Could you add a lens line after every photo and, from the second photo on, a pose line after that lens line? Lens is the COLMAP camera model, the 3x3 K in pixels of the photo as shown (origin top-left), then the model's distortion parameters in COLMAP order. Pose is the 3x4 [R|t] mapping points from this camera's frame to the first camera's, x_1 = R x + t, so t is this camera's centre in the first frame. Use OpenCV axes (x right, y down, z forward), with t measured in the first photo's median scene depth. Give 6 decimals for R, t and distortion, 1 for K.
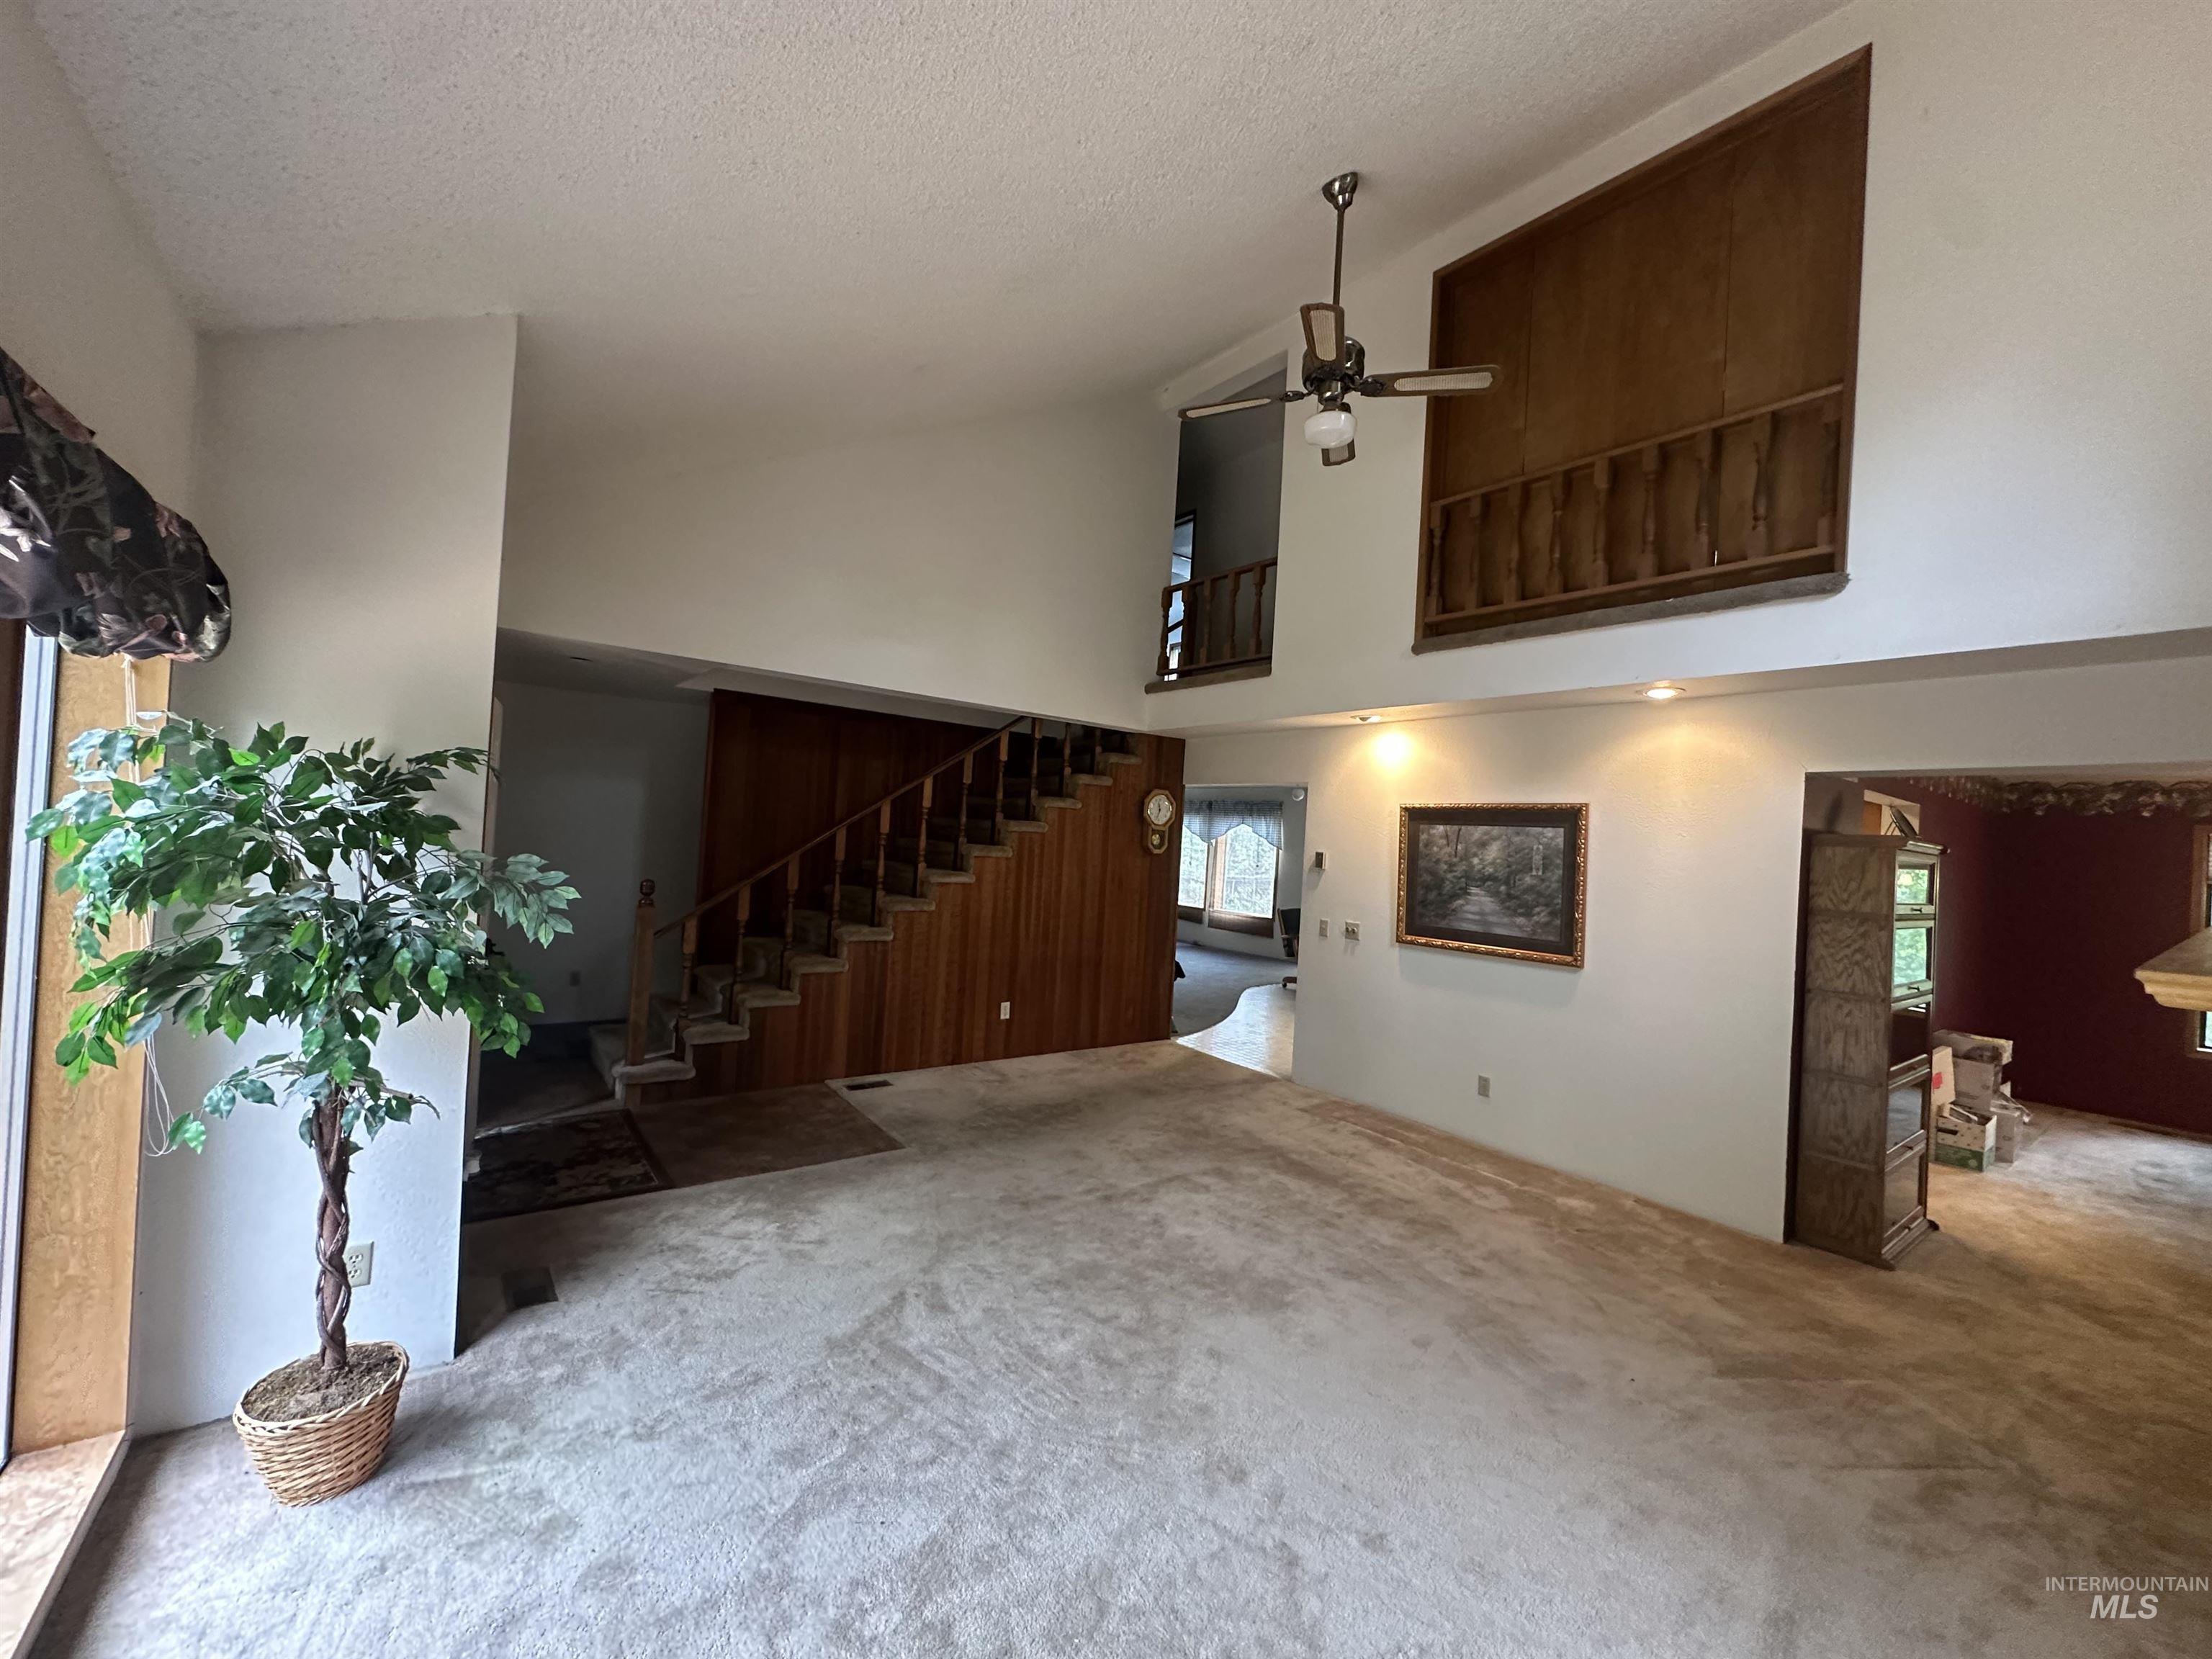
lens RADIAL K [[881.7, 0, 1106.8], [0, 881.7, 826.3], [0, 0, 1]] dist [0.000155, -0.000056]
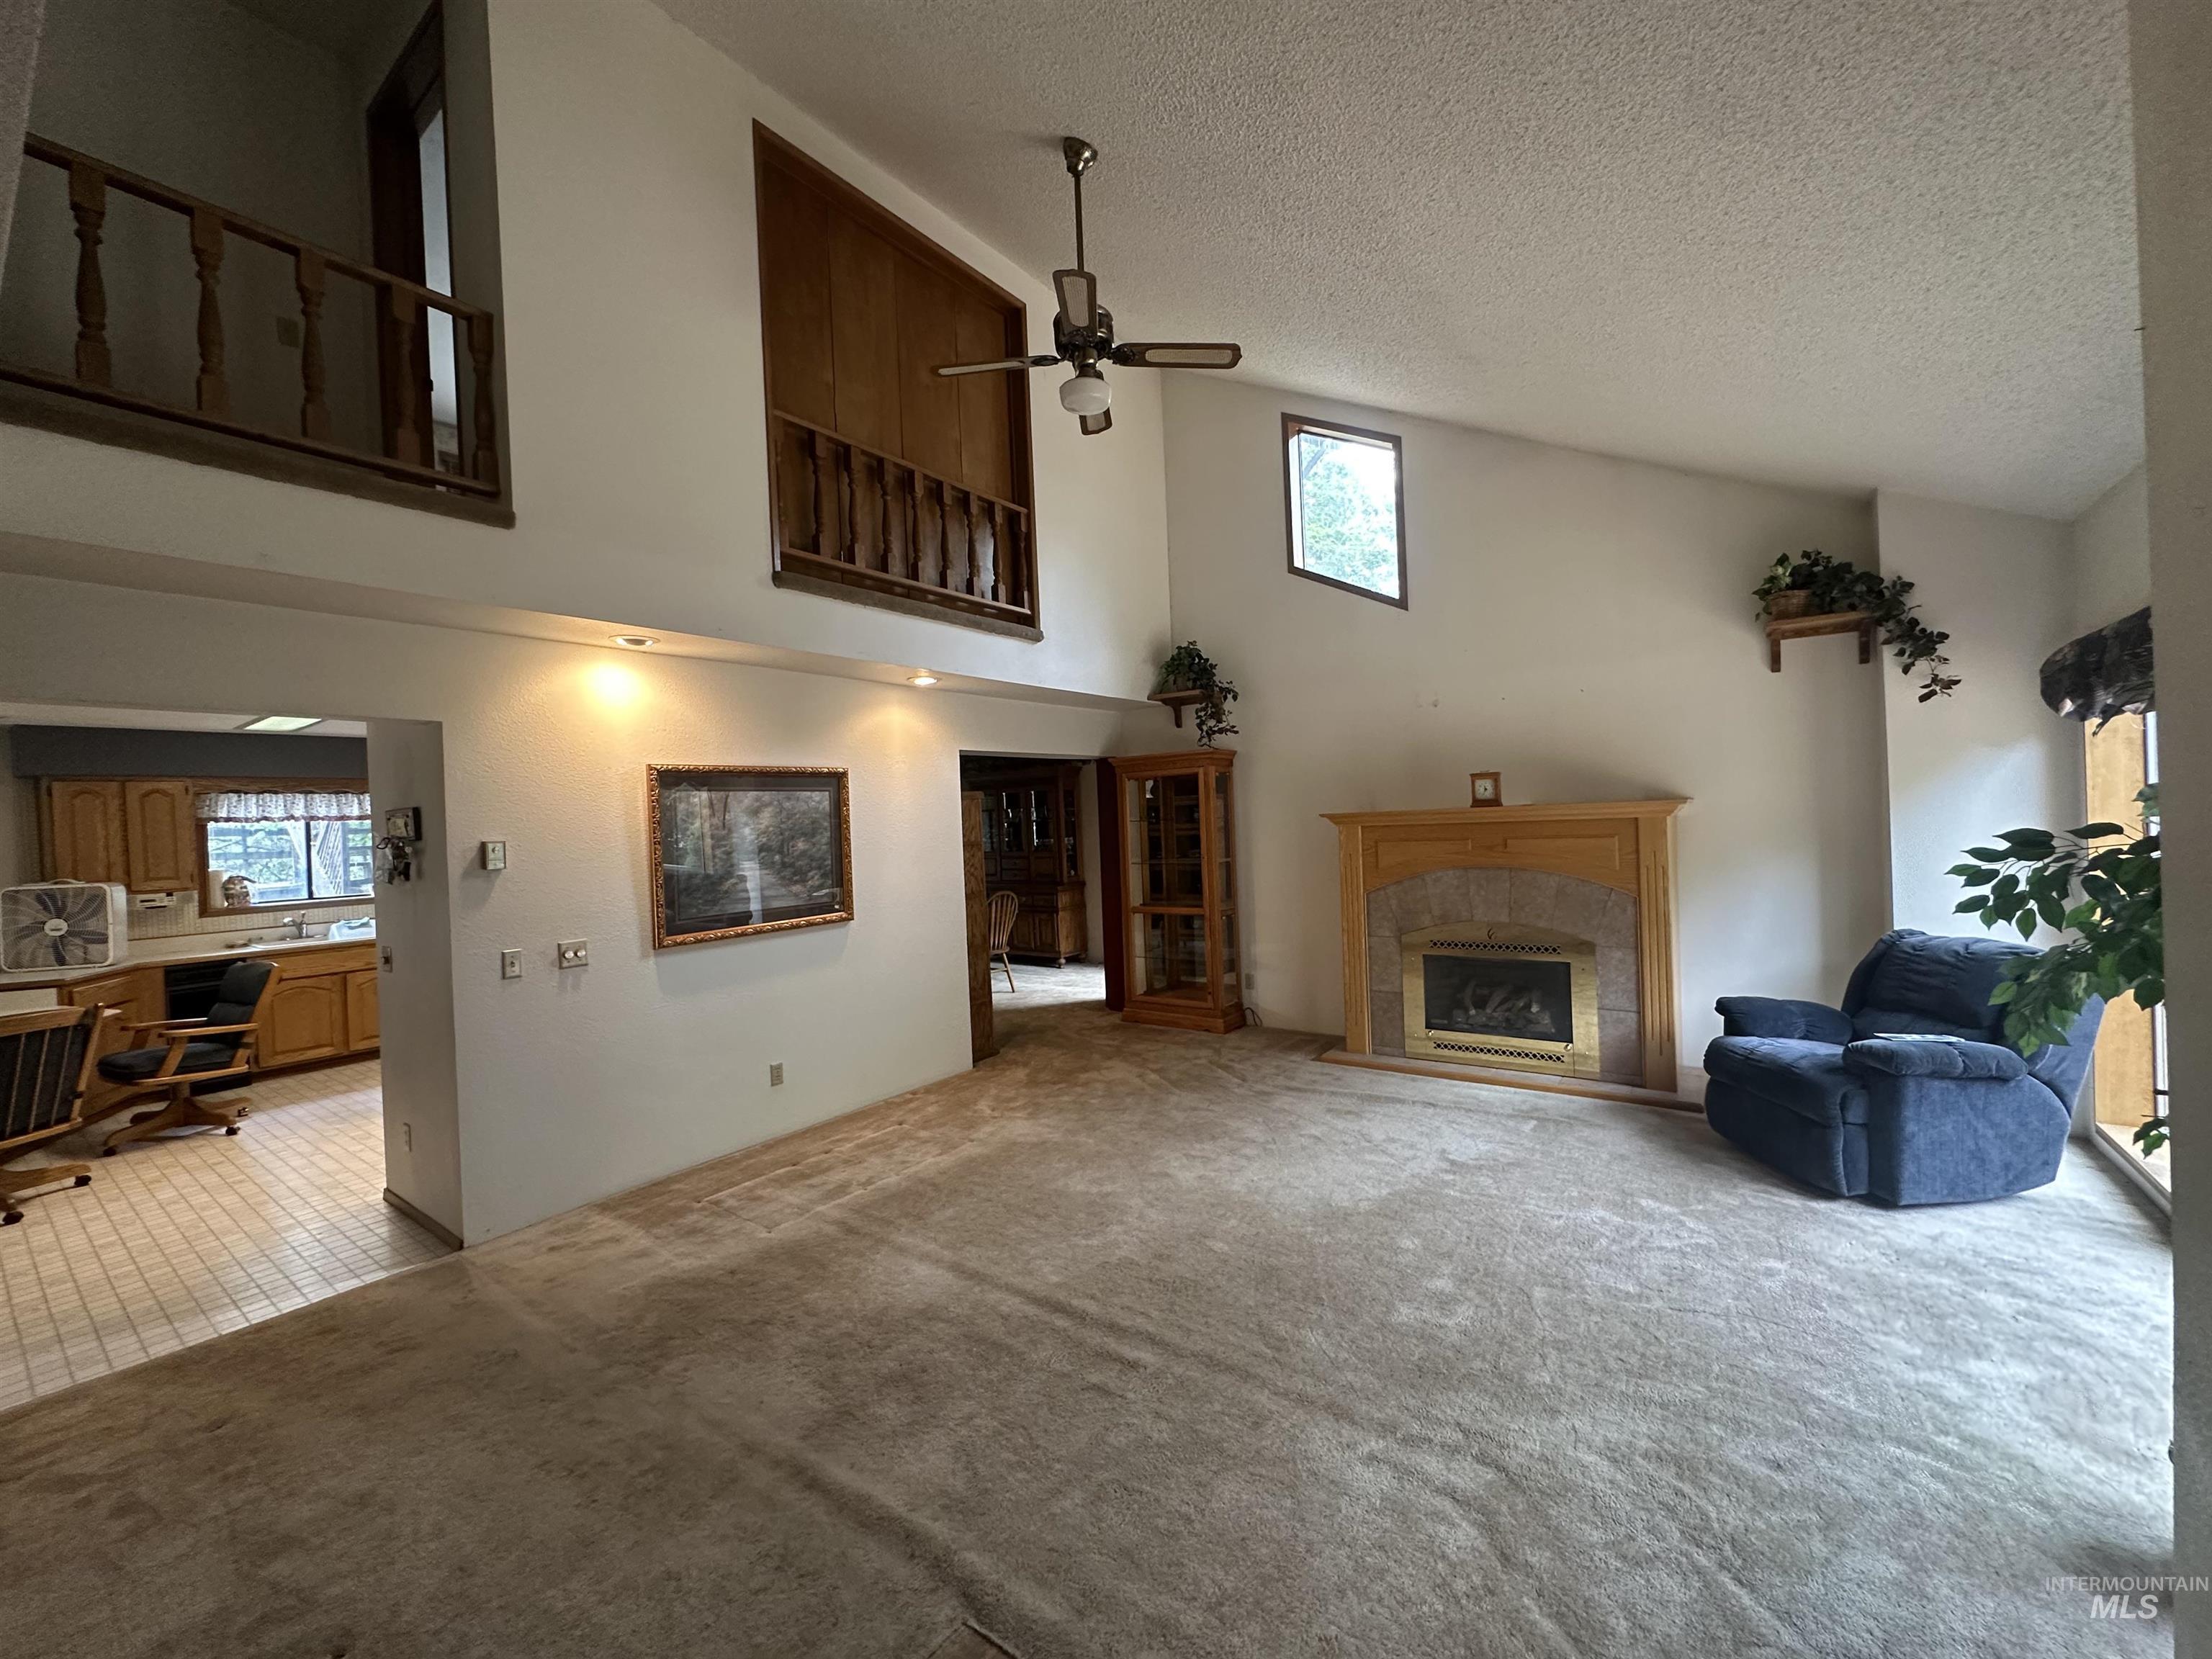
lens RADIAL K [[881.7, 0, 1104.5], [0, 881.7, 828.8], [0, 0, 1]] dist [0.000155, -0.000056]
pose [[-0.284804, -0.054969, 0.957008, -0.542849], [0.015659, 0.997954, 0.061981, -0.012632], [-0.958458, 0.032639, -0.283360, 0.935595]]
